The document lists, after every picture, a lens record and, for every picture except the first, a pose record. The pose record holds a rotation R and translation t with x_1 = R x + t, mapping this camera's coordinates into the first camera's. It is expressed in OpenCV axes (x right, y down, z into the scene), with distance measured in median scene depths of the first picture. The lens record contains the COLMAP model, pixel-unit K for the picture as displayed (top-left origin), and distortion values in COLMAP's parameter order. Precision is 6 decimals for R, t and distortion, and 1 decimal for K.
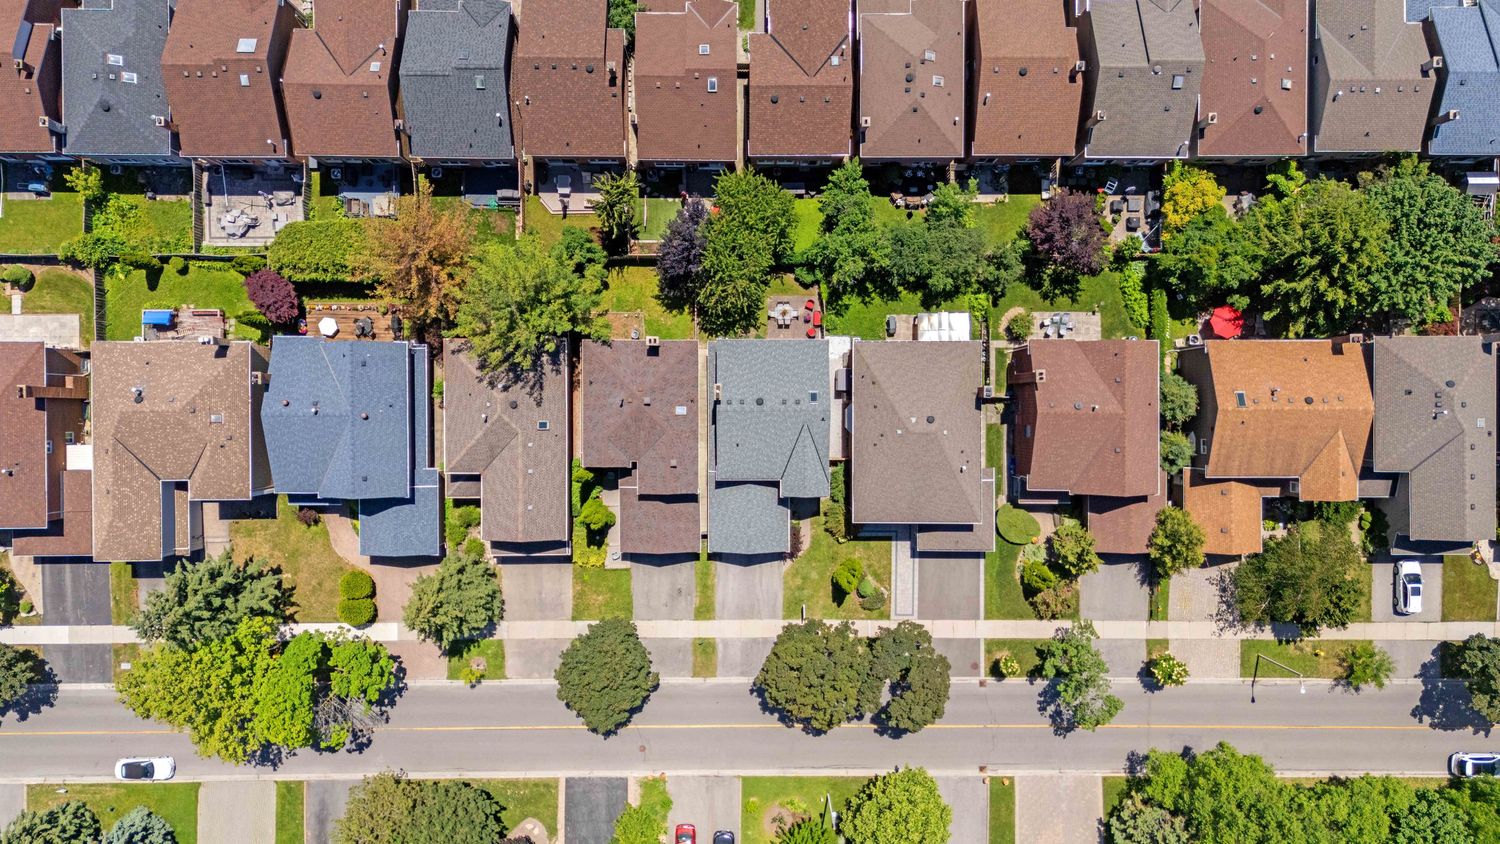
lens RADIAL K [[1102.6, 0, 749.8], [0, 1102.6, 419.9], [0, 0, 1]] dist [0.065394, -0.064815]
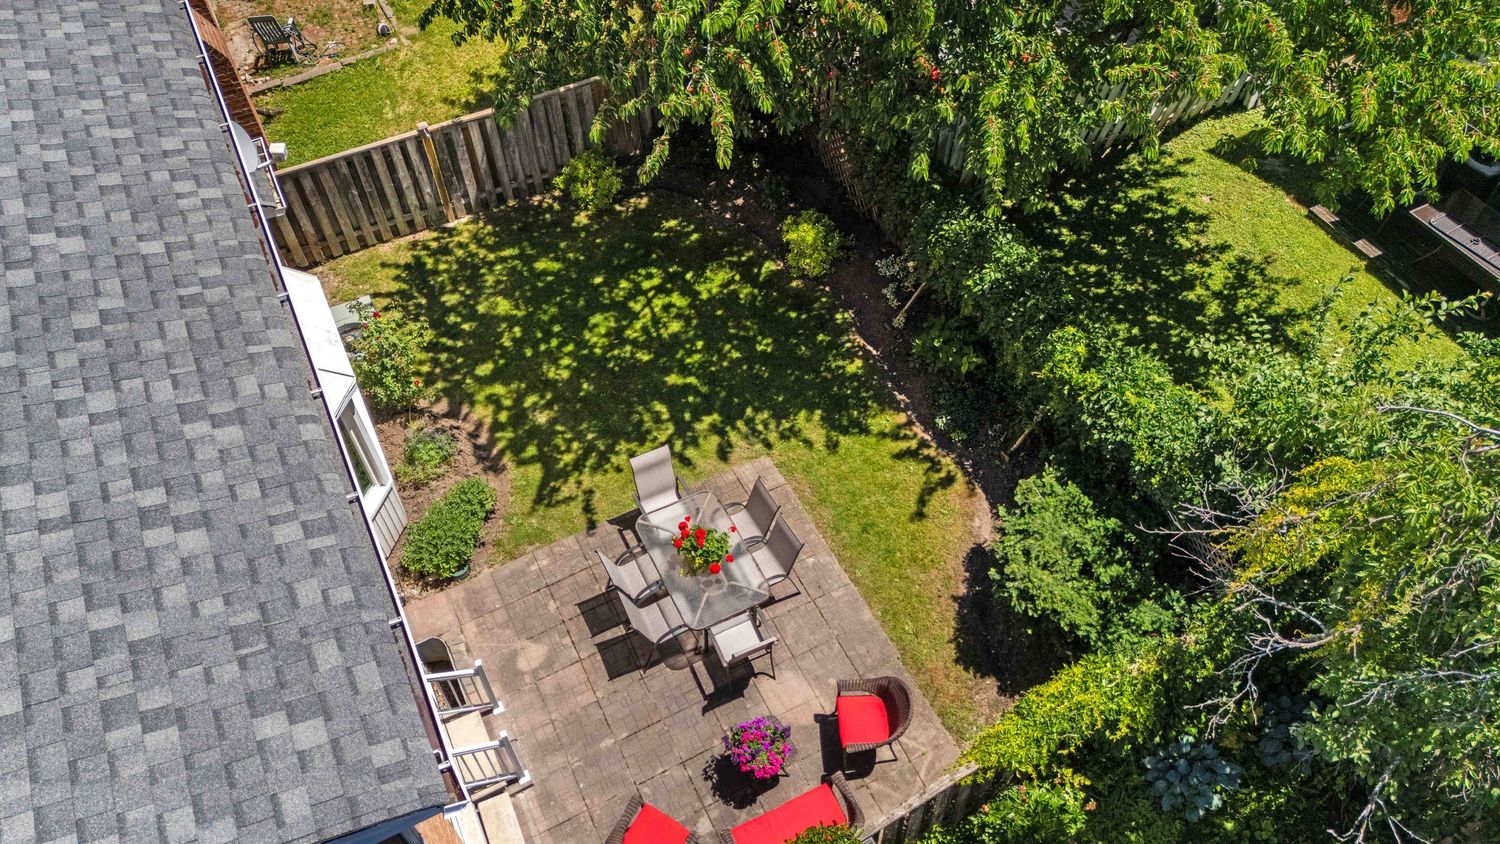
lens RADIAL K [[1102.6, 0, 756.6], [0, 1102.6, 421.3], [0, 0, 1]] dist [0.065394, -0.064815]
pose [[0.450346, 0.685241, -0.572393, 0.094155], [-0.892767, 0.354571, -0.277934, -0.073768], [0.012502, 0.636180, 0.771440, 0.895178]]
